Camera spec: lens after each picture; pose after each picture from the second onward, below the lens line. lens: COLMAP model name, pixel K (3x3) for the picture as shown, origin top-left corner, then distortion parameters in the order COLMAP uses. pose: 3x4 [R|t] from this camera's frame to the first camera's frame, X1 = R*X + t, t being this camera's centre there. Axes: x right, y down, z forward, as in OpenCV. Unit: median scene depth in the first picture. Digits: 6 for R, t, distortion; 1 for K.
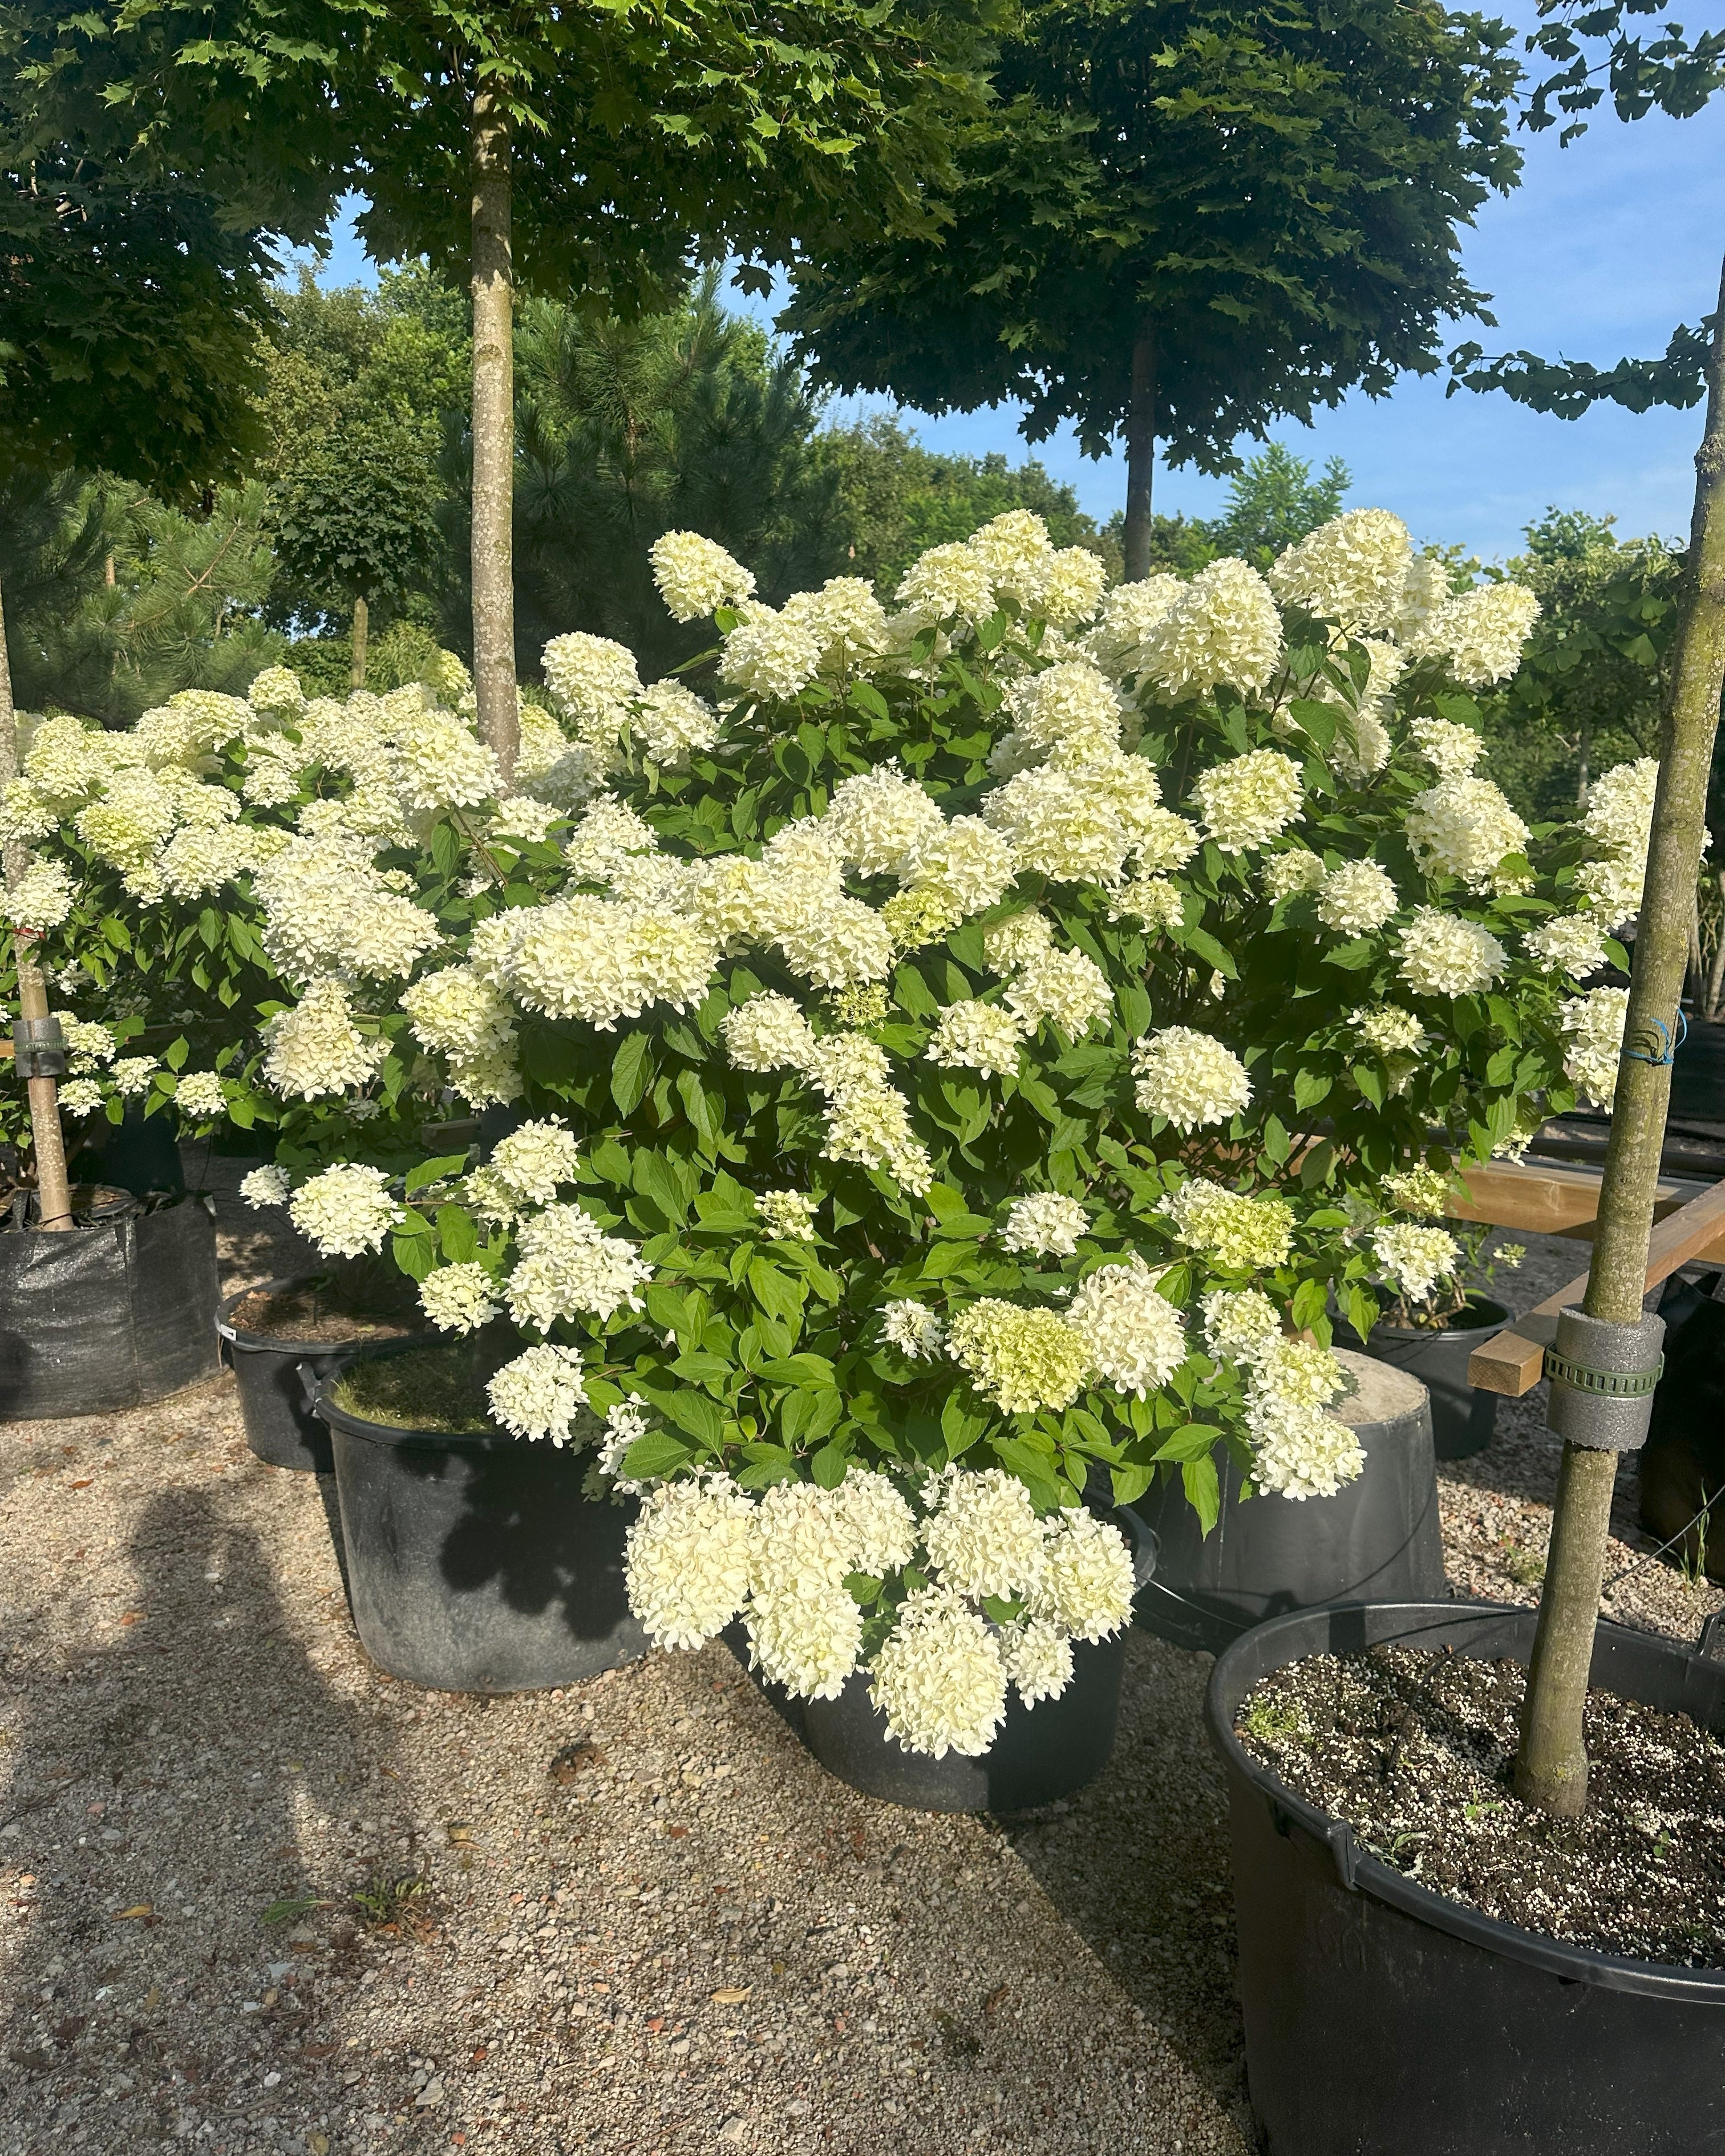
lens RADIAL K [[1732.9, 0, 867.0], [0, 1732.9, 1089.6], [0, 0, 1]] dist [0.006819, -0.017376]
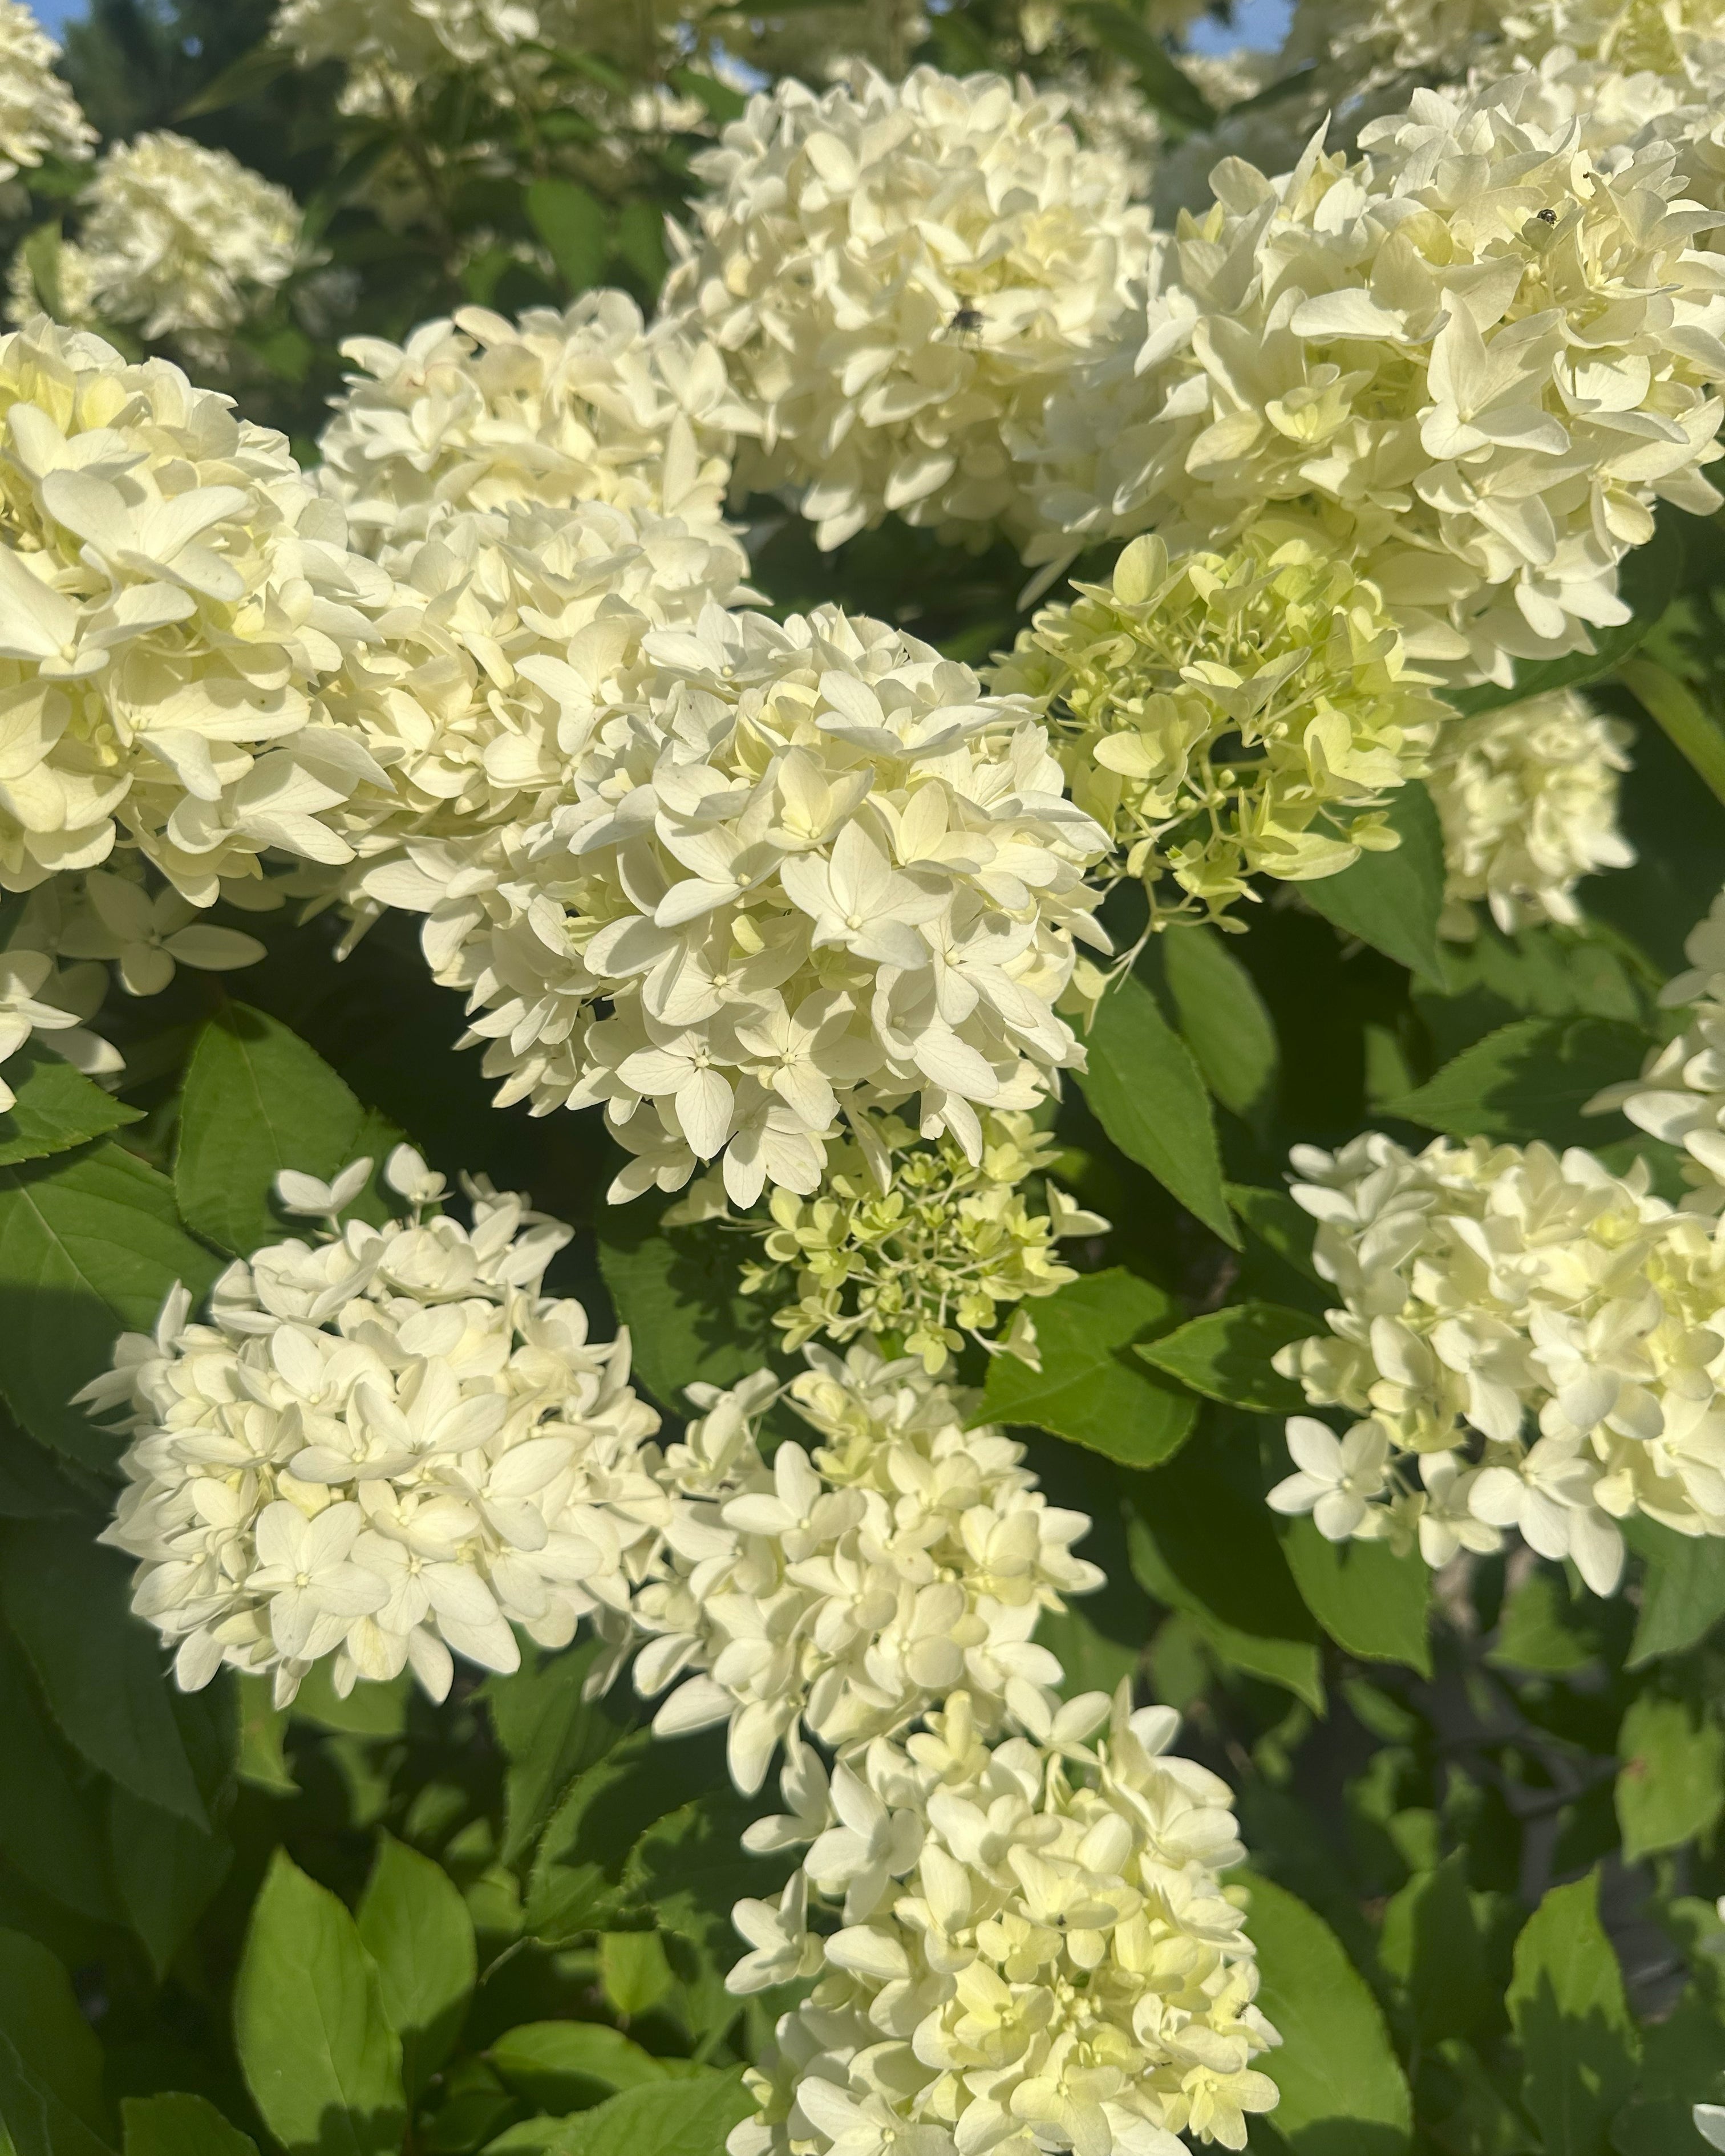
lens RADIAL K [[1769.6, 0, 862.5], [0, 1769.6, 1078.0], [0, 0, 1]] dist [0.060294, -0.090737]
pose [[0.993507, -0.065753, 0.092842, -0.022205], [0.057983, 0.994773, 0.084048, -0.075846], [-0.097883, -0.078119, 0.992127, 0.781892]]
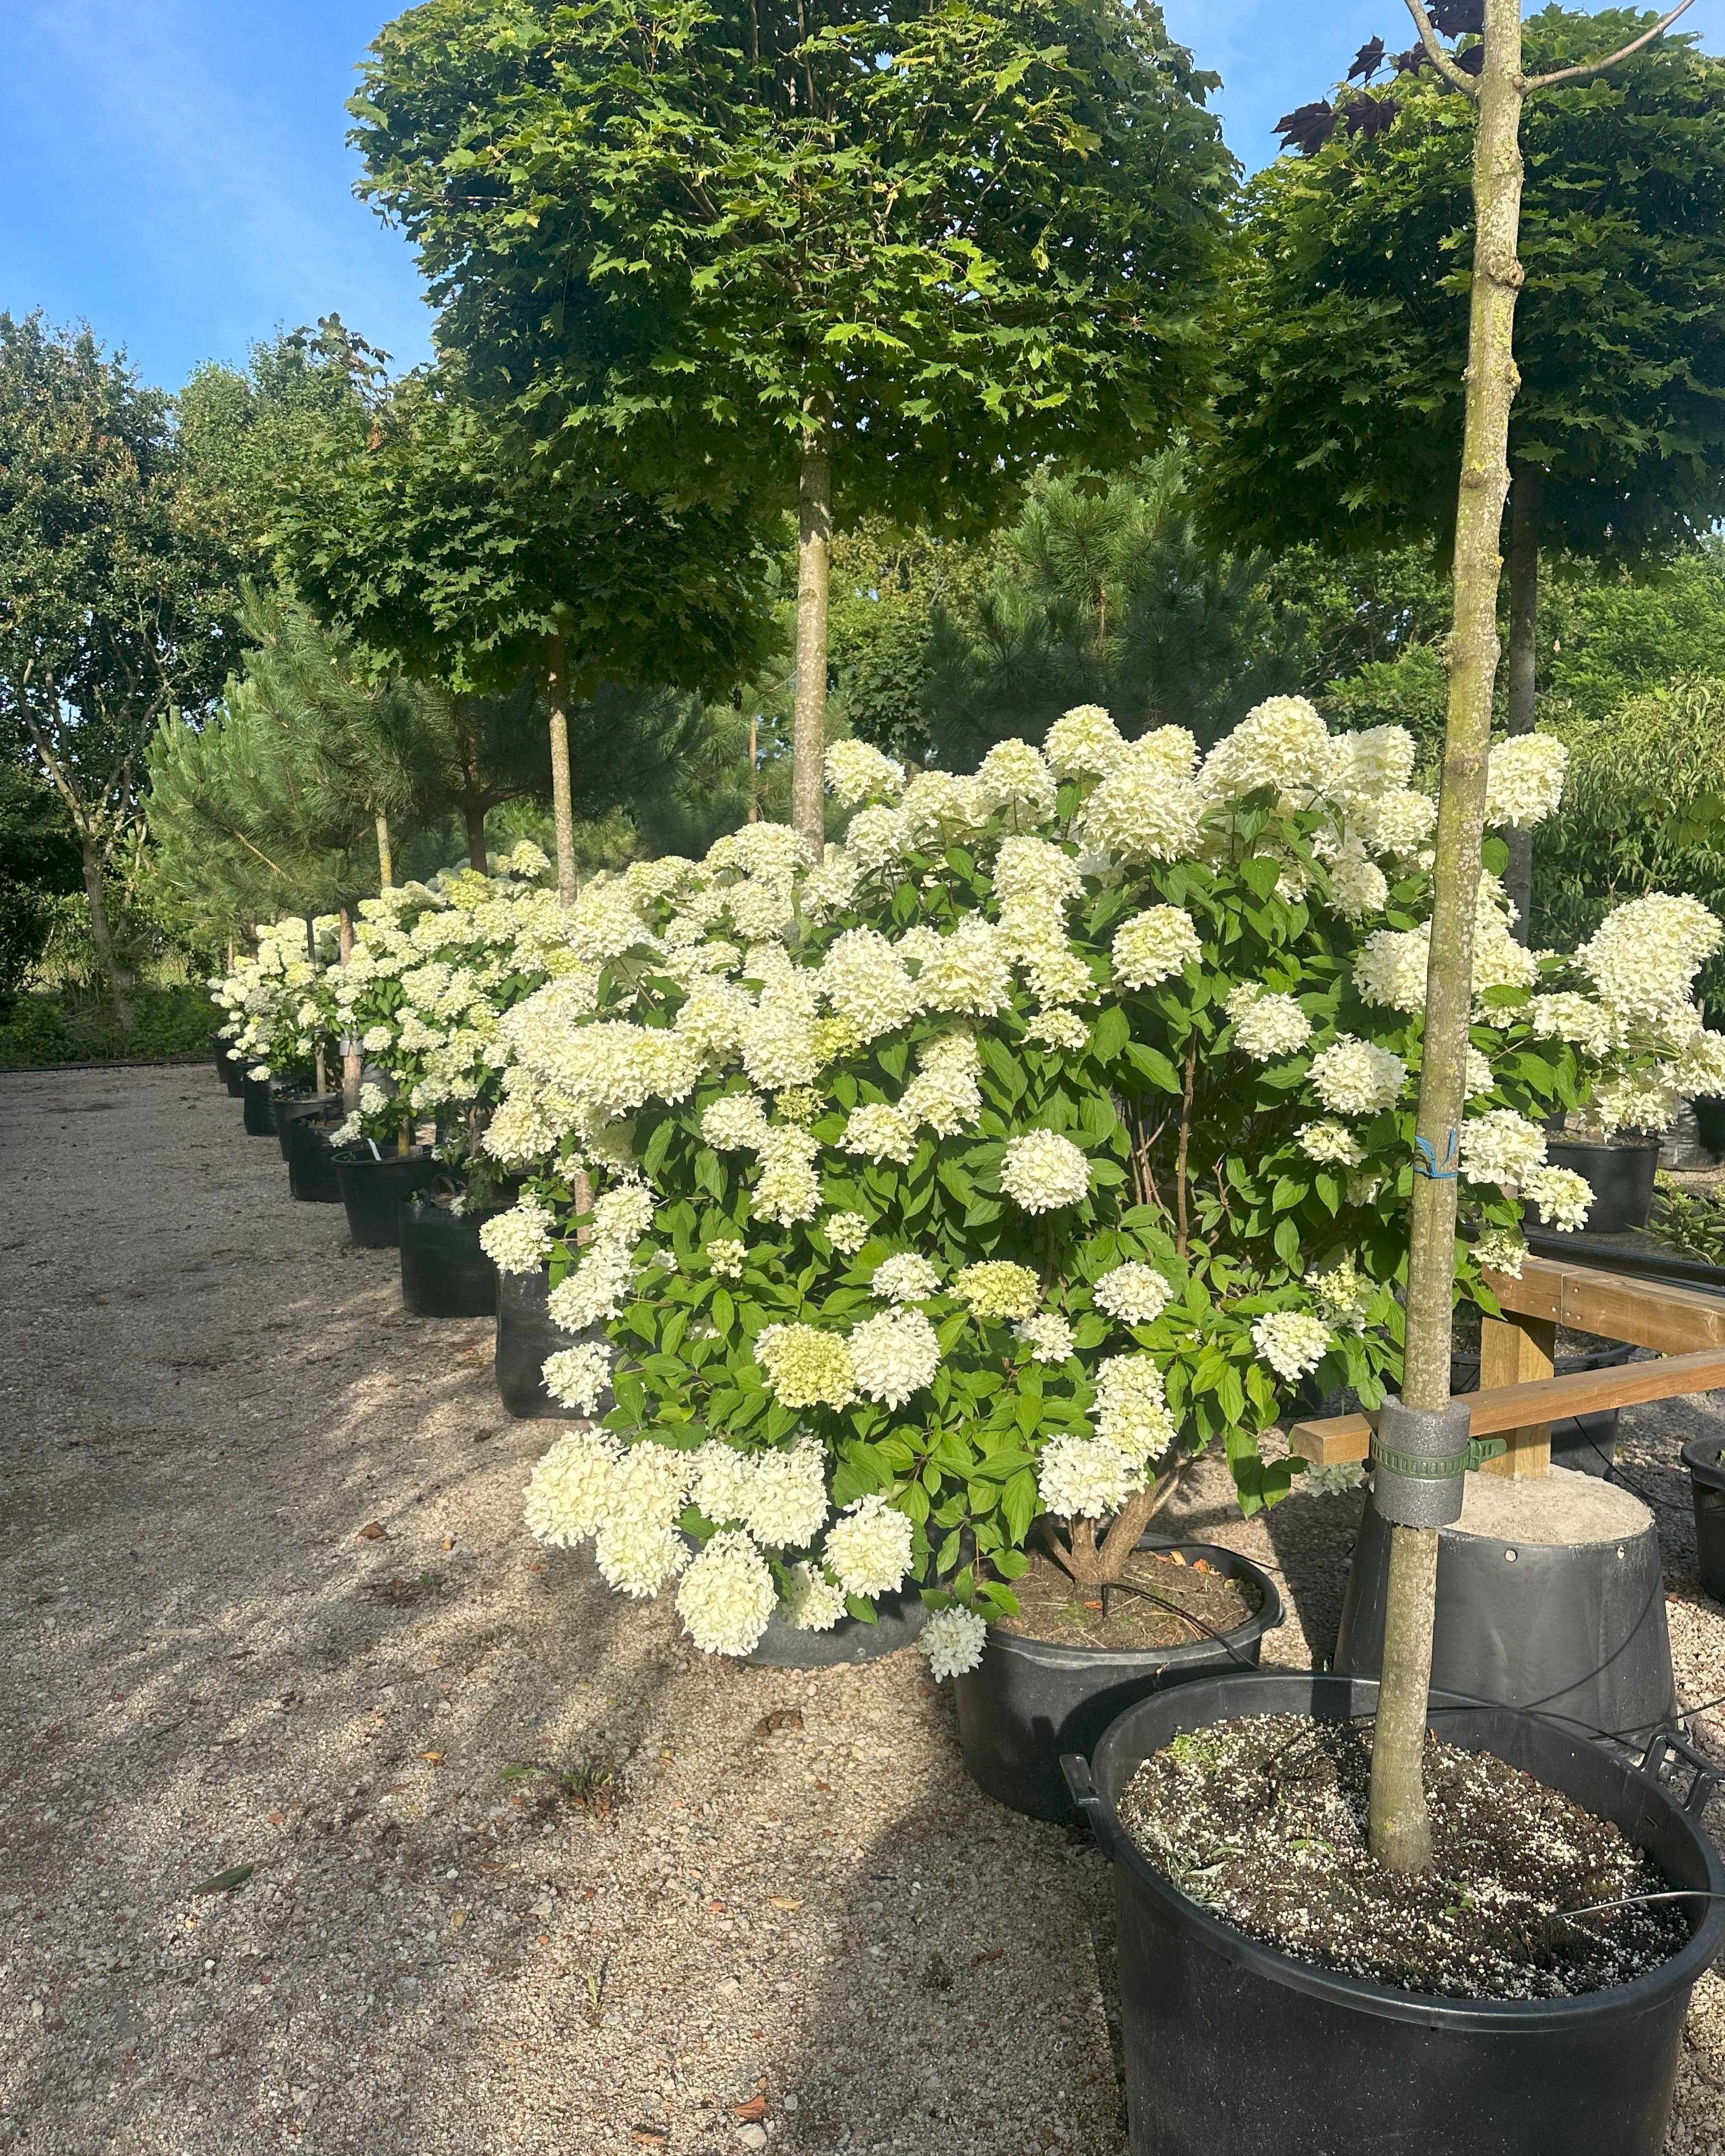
lens RADIAL K [[1769.6, 0, 862.5], [0, 1769.6, 1078.0], [0, 0, 1]] dist [0.060294, -0.090737]
pose [[0.898463, 0.020275, -0.438580, 0.607681], [-0.051921, 0.996830, -0.060282, 0.010390], [0.435968, 0.076933, 0.896668, -0.194278]]
